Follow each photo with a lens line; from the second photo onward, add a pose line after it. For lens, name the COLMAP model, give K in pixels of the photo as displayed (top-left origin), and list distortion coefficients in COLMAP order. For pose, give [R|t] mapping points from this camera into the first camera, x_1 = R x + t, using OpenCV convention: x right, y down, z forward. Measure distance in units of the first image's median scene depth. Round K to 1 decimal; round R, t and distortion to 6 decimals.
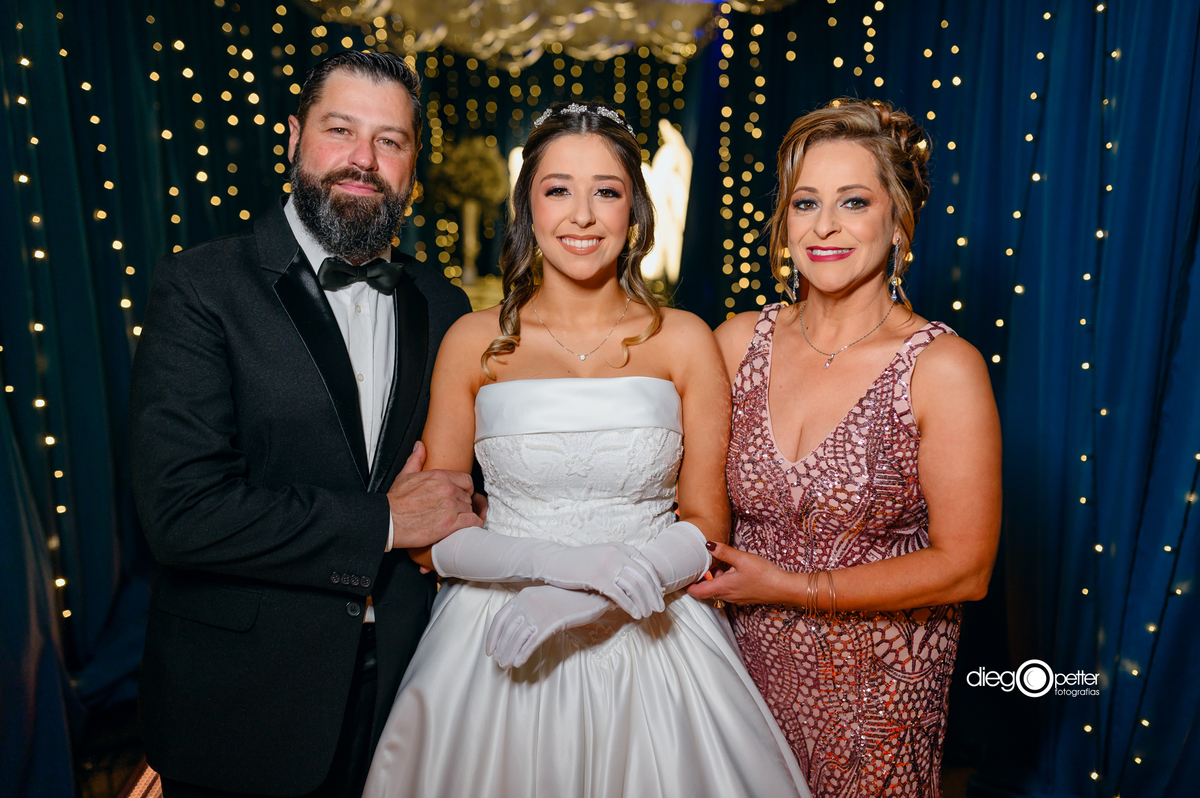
lens RADIAL K [[1214.9, 0, 614.8], [0, 1214.9, 397.0], [0, 0, 1]] dist [-0.002963, 0.022877]
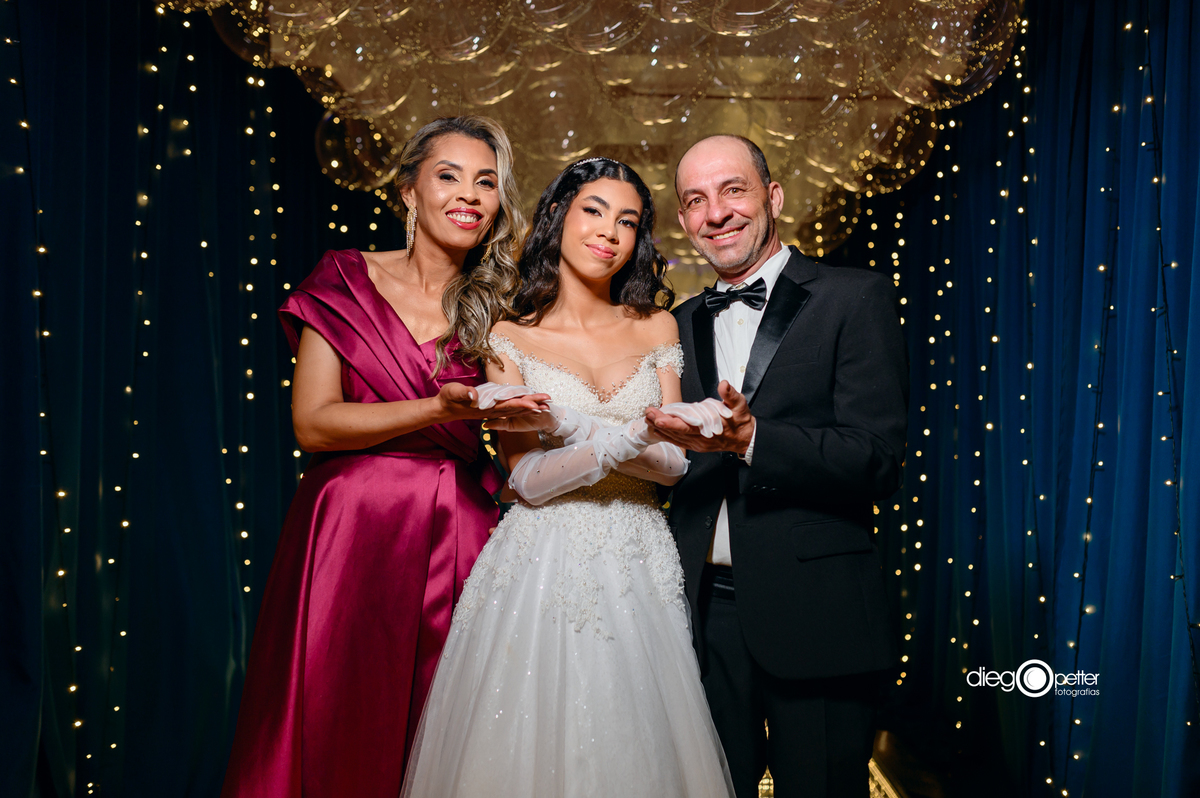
lens RADIAL K [[1276.8, 0, 622.4], [0, 1276.8, 396.6], [0, 0, 1]] dist [-0.002733, 0.024816]
pose [[0.997388, 0.001204, -0.072216, 0.018585], [-0.018583, 0.970479, -0.240470, 0.093577], [0.069795, 0.241184, 0.967966, -0.149931]]
